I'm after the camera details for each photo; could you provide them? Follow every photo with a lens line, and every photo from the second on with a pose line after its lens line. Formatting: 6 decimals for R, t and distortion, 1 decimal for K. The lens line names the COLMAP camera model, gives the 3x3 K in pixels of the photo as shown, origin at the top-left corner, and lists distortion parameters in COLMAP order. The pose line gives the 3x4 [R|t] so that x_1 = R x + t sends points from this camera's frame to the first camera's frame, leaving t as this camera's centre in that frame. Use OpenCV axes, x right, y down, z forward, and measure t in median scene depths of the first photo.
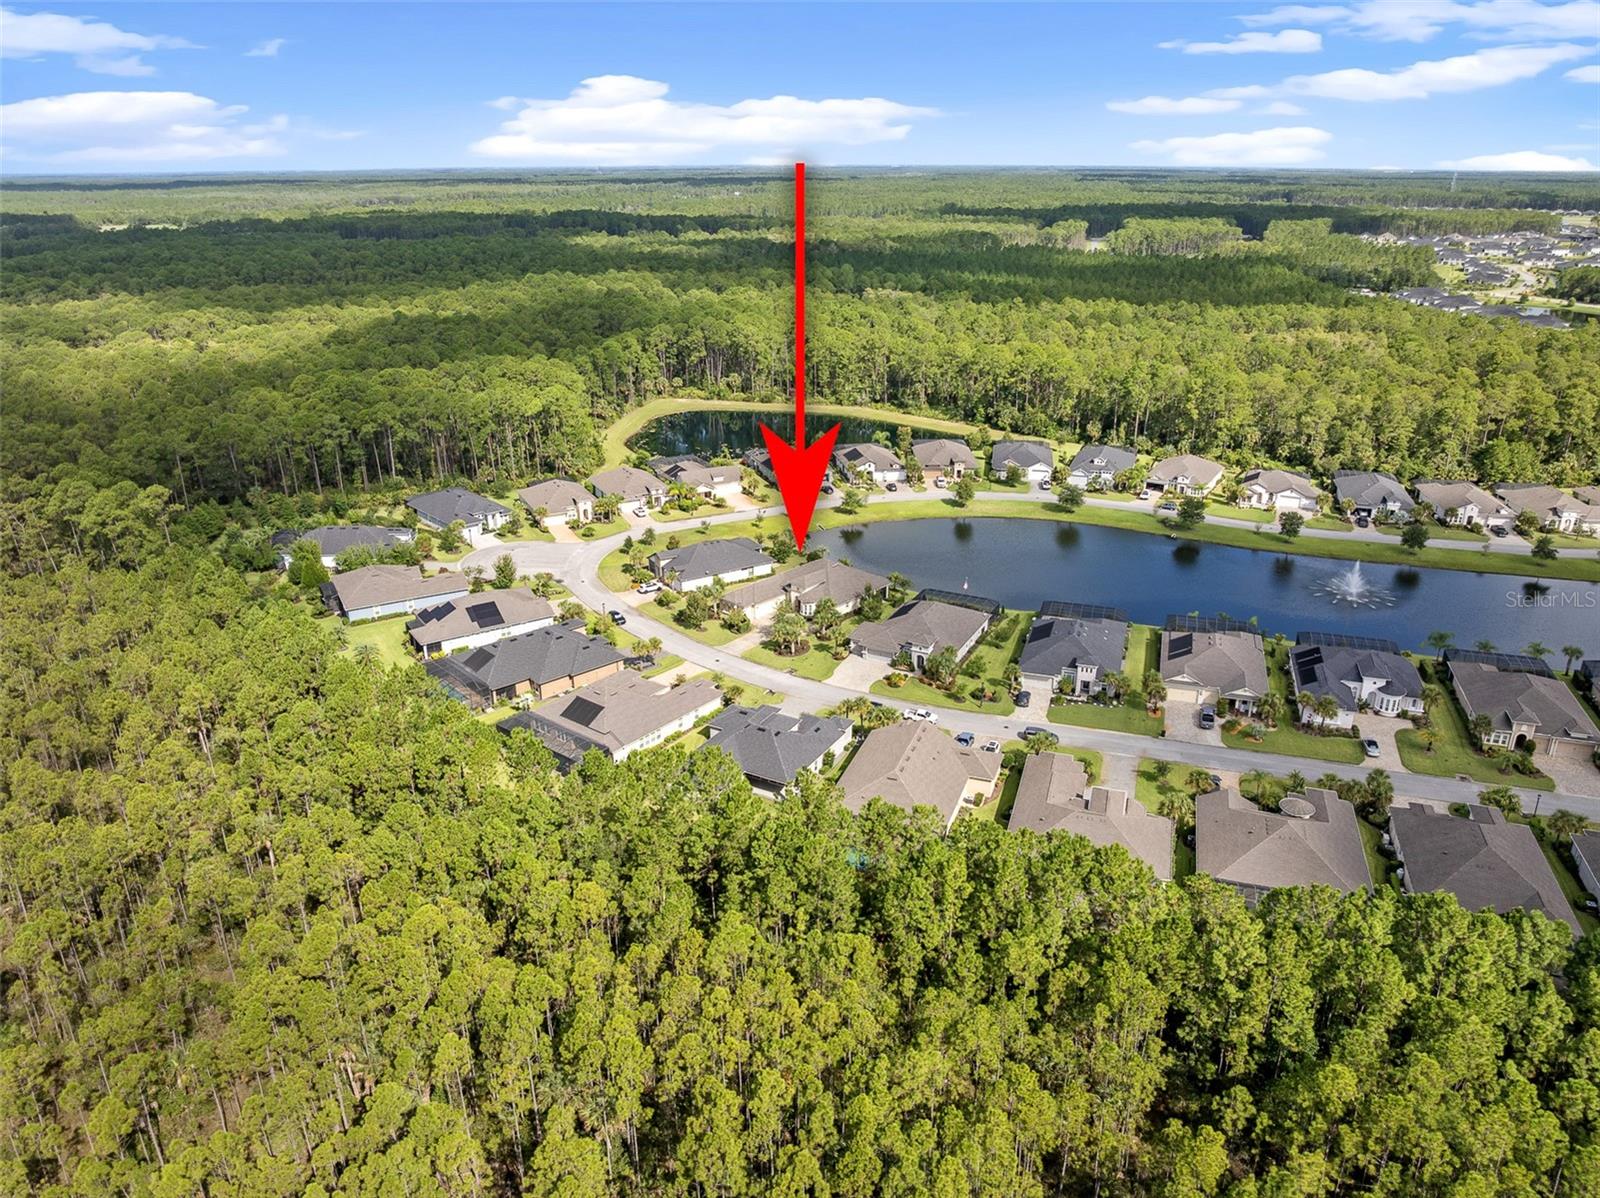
lens RADIAL K [[1123.8, 0, 808.2], [0, 1123.8, 601.1], [0, 0, 1]] dist [-0.037719, 0.004328]
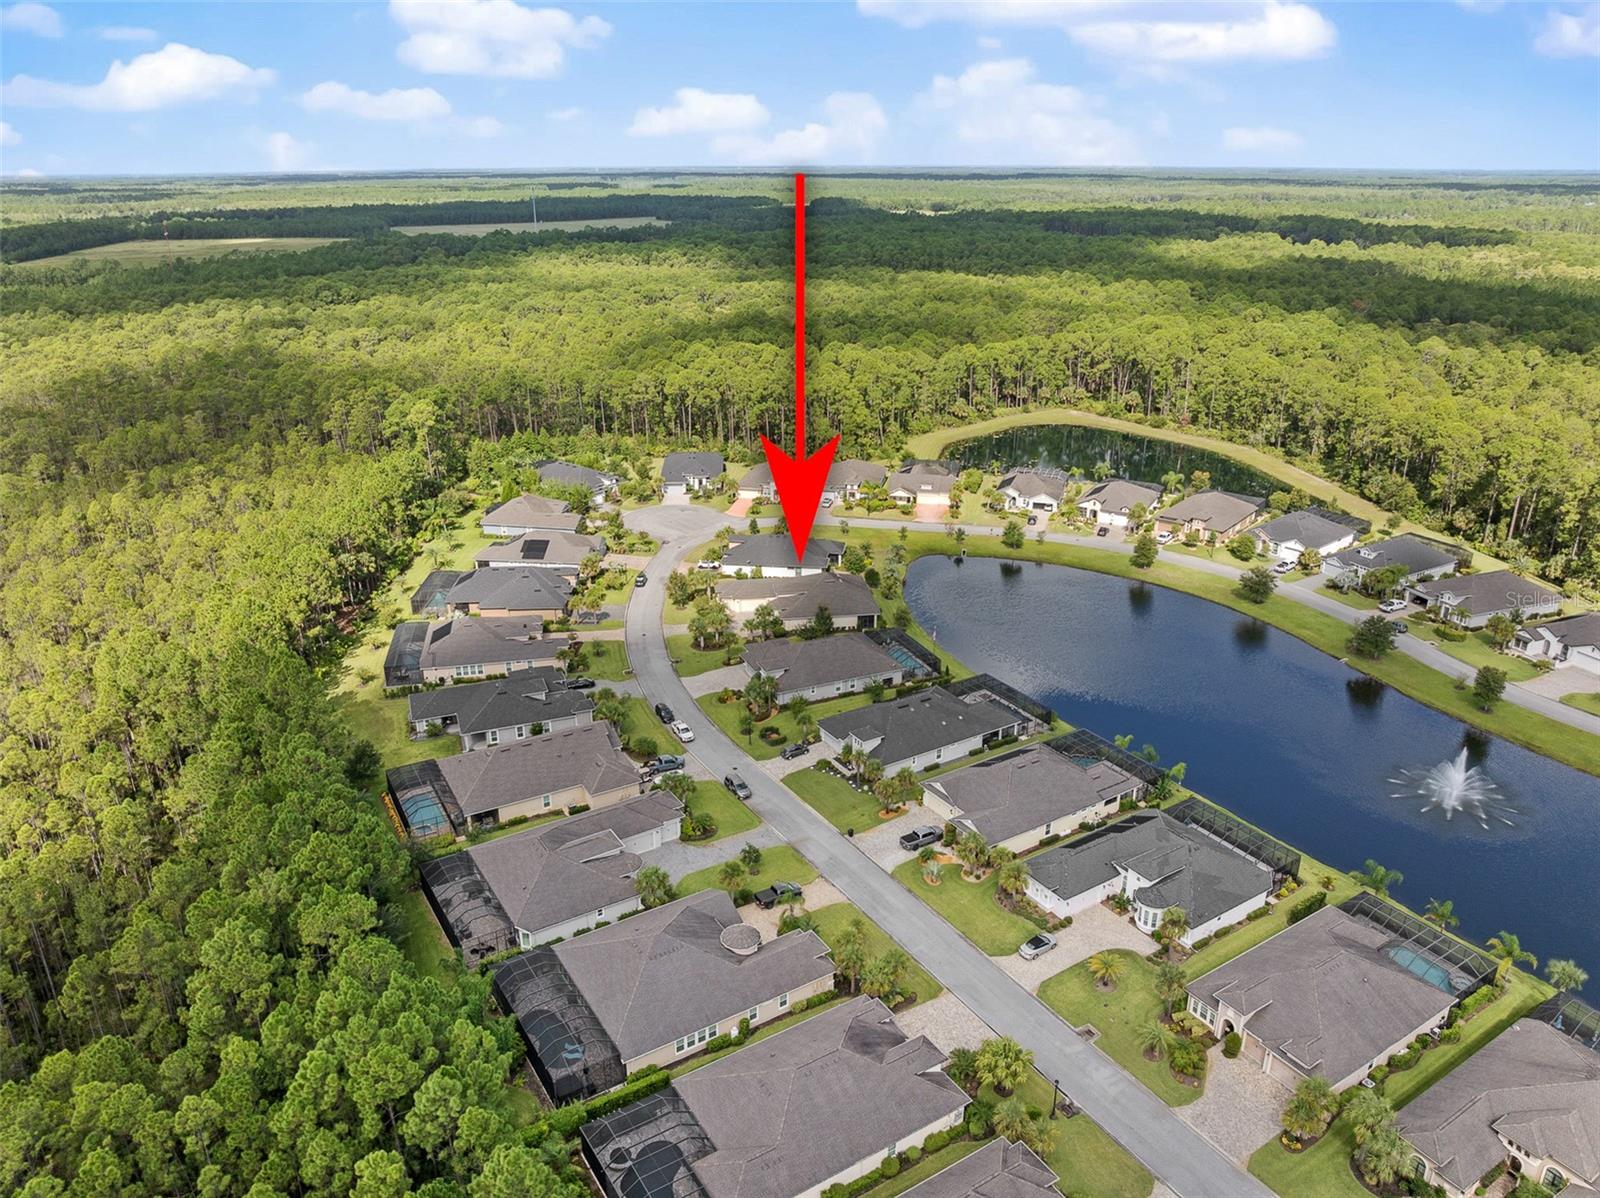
lens RADIAL K [[1123.8, 0, 803.9], [0, 1123.8, 592.0], [0, 0, 1]] dist [-0.037719, 0.004328]
pose [[0.769386, 0.230780, -0.595639, 0.345608], [-0.234271, 0.969427, 0.072996, -0.052225], [0.594274, 0.083379, 0.799929, 0.129925]]
